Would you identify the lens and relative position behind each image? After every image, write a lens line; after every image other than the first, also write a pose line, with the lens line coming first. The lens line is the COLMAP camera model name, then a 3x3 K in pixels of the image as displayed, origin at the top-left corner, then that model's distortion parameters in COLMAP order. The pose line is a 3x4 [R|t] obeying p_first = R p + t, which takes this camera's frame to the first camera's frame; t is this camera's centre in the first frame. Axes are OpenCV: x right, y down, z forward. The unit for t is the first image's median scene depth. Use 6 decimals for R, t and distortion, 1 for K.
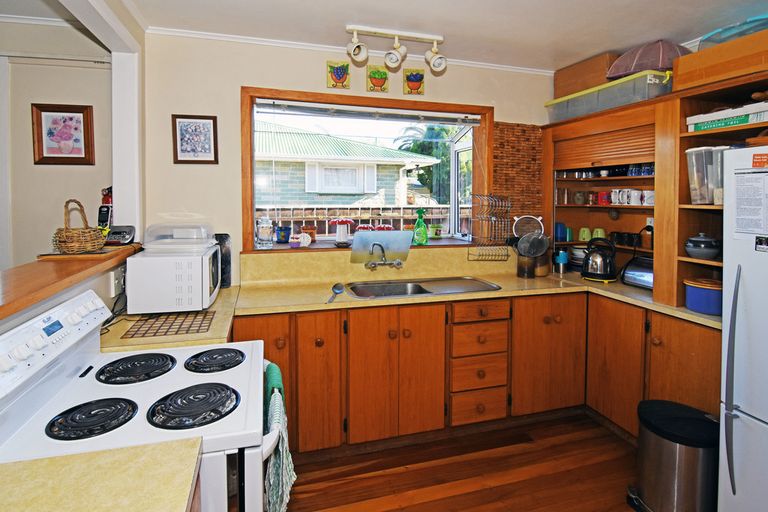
lens RADIAL K [[404.0, 0, 363.3], [0, 404.0, 255.2], [0, 0, 1]] dist [-0.015137, -0.000611]
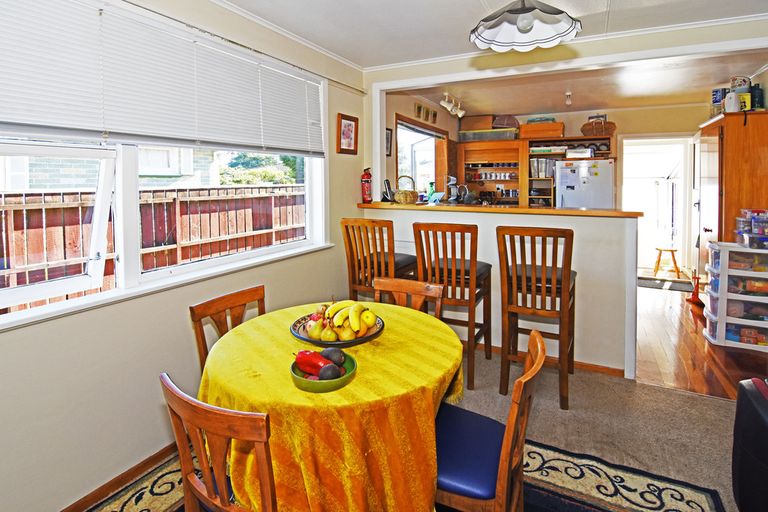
lens RADIAL K [[404.0, 0, 363.3], [0, 404.0, 255.2], [0, 0, 1]] dist [-0.015137, -0.000611]
pose [[0.692348, -0.136671, 0.708502, -1.719495], [0.106722, 0.990495, 0.086779, 0.032222], [-0.713628, 0.015531, 0.700353, -0.128060]]
